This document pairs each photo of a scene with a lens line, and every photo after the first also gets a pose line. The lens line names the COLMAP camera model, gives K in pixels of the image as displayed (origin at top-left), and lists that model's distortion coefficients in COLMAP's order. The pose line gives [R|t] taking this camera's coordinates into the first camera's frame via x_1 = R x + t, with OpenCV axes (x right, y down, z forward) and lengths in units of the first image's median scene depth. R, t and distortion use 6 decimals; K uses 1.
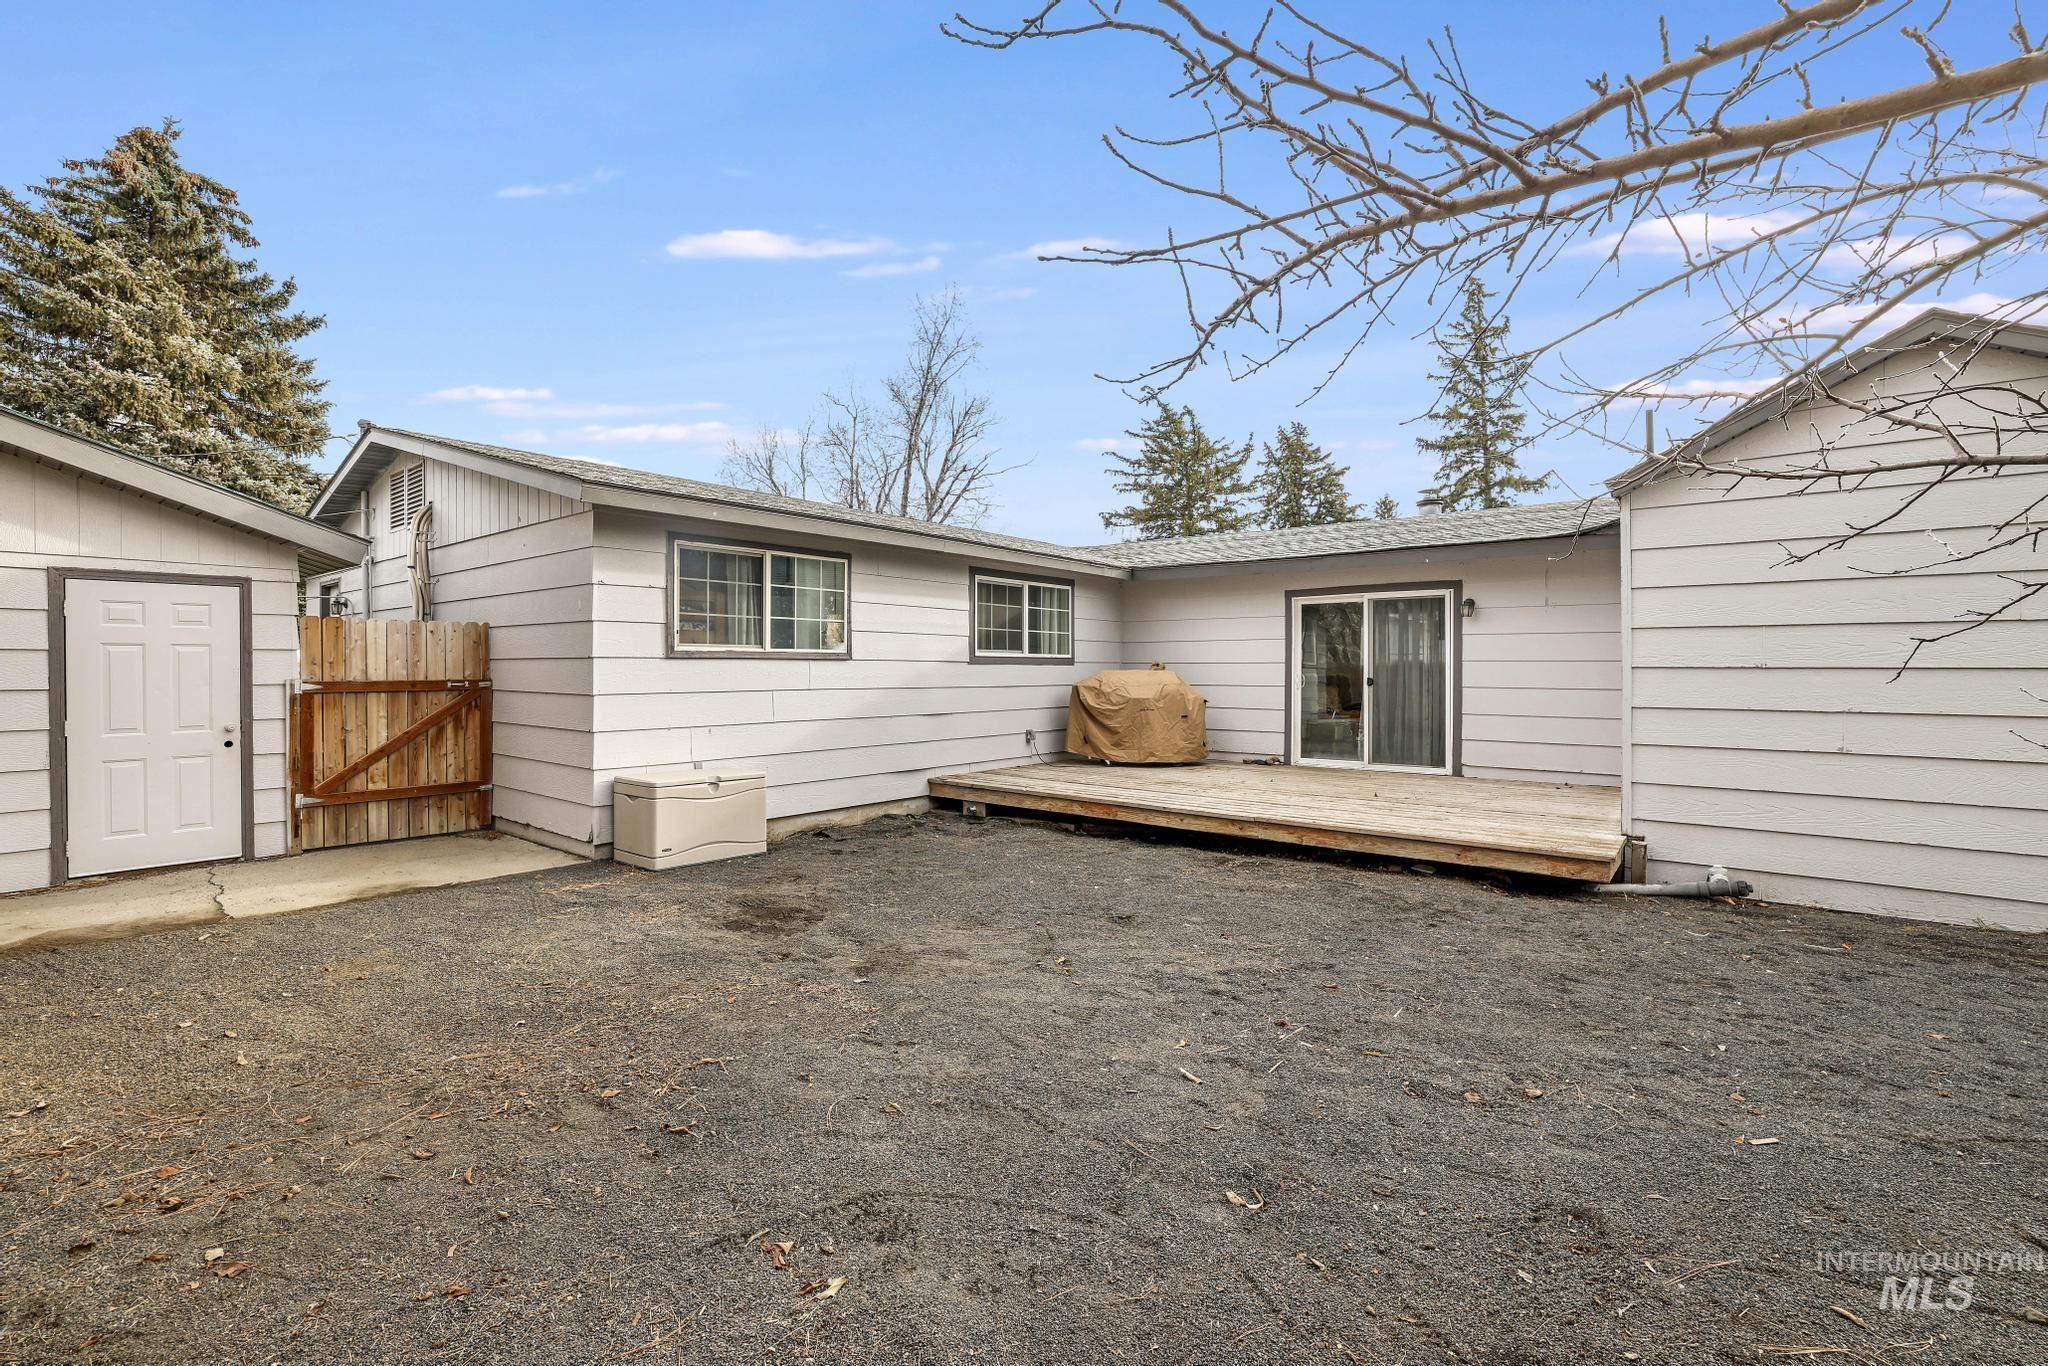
lens RADIAL K [[896.4, 0, 1018.7], [0, 896.4, 668.5], [0, 0, 1]] dist [-0.043965, 0.015545]
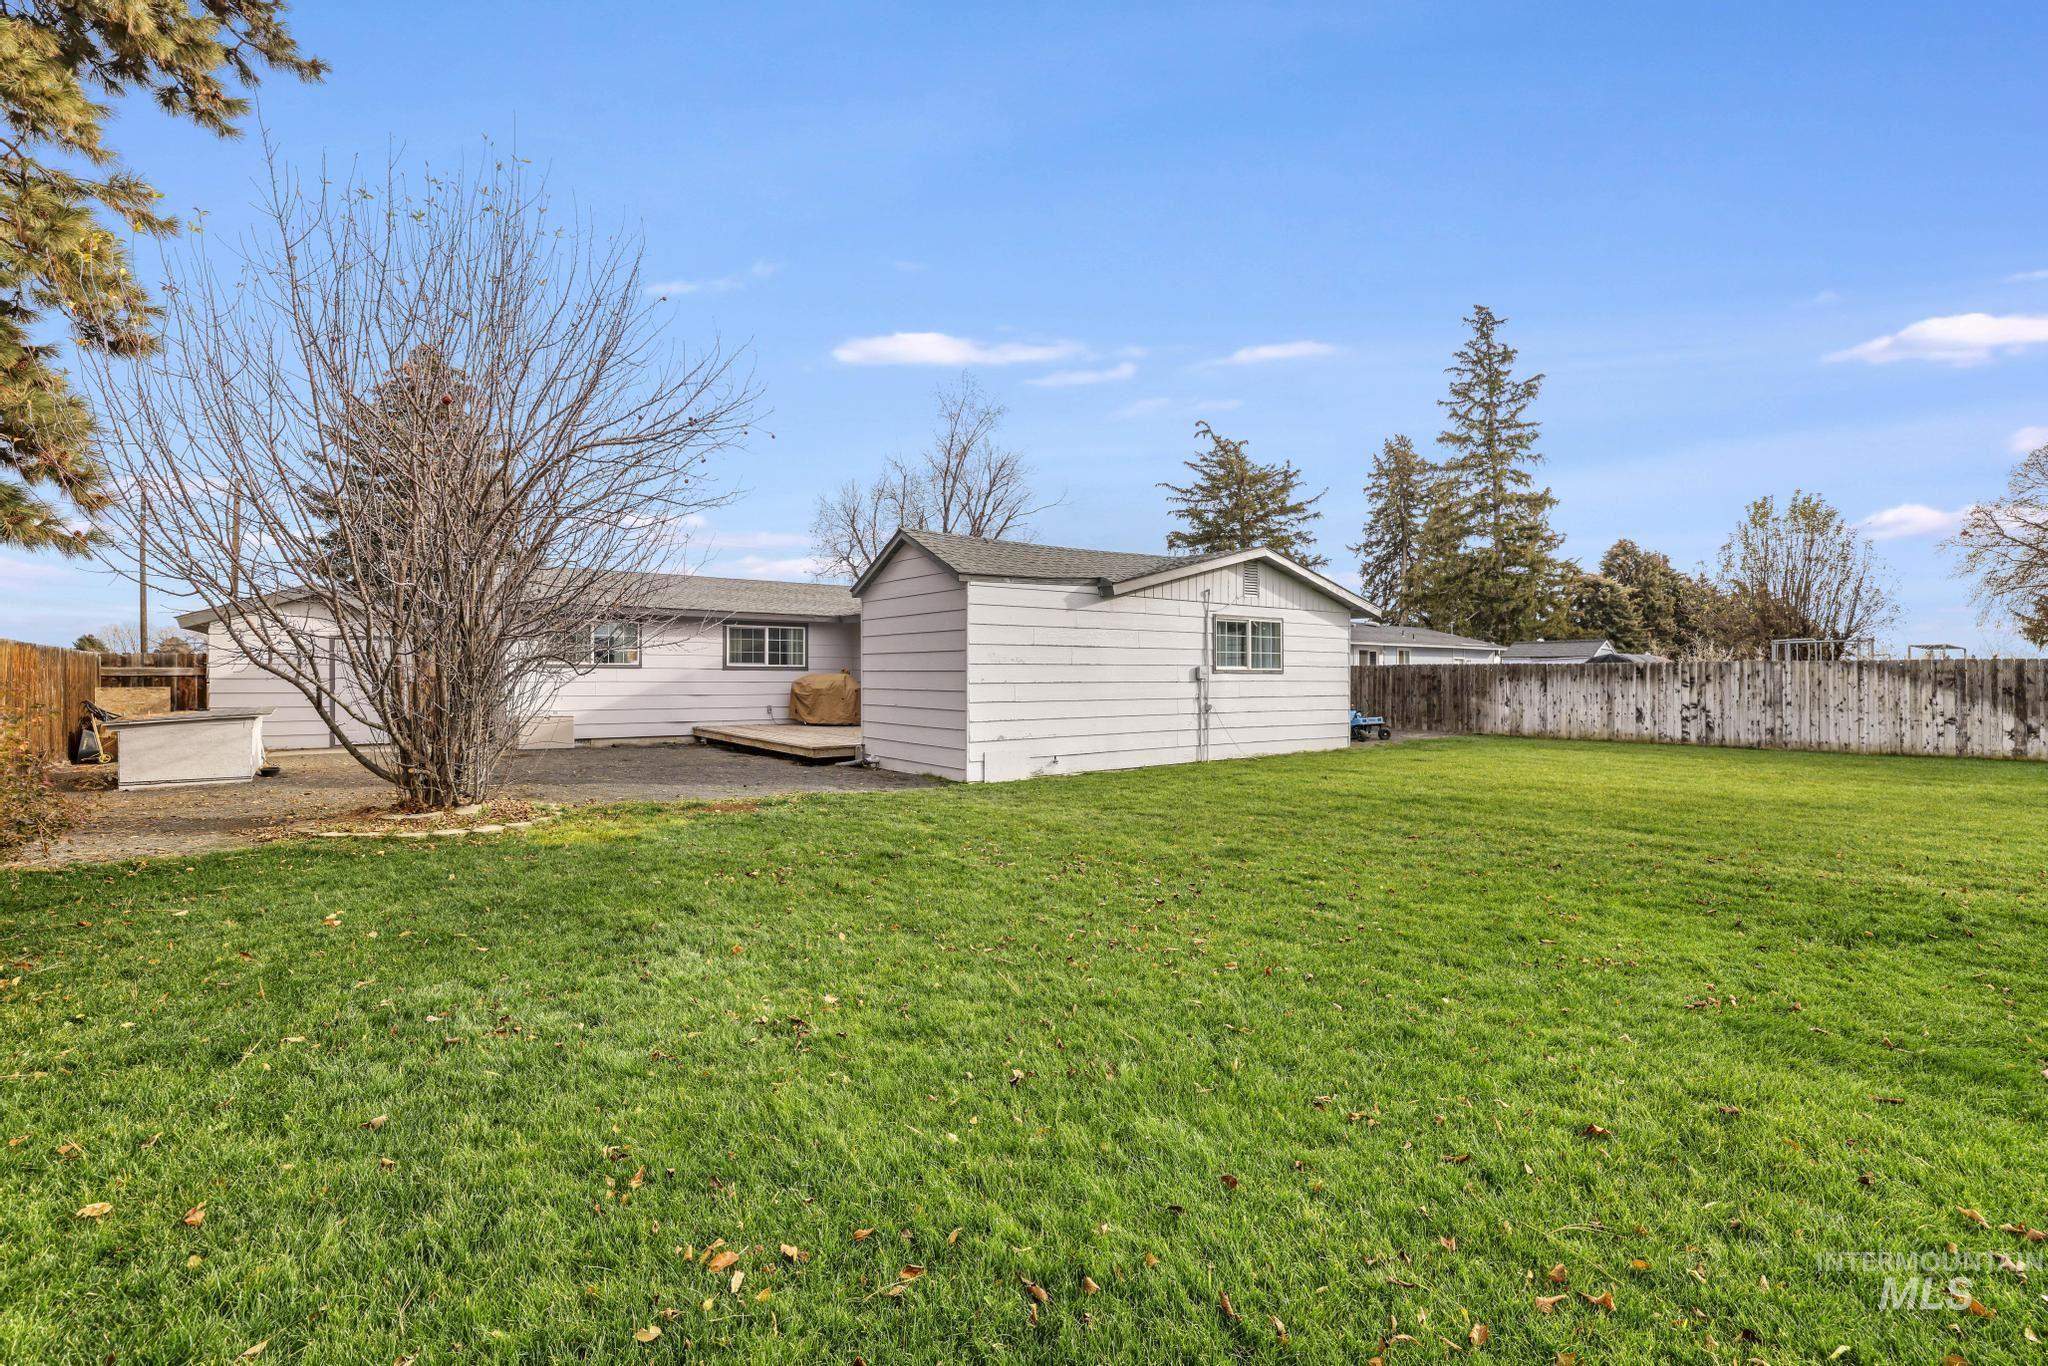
lens RADIAL K [[896.4, 0, 1018.7], [0, 896.4, 668.5], [0, 0, 1]] dist [-0.043965, 0.015545]
pose [[0.967928, 0.000872, -0.251226, 0.944317], [-0.002504, 0.999978, -0.006177, 0.001615], [0.251215, 0.006607, 0.967909, -0.646454]]
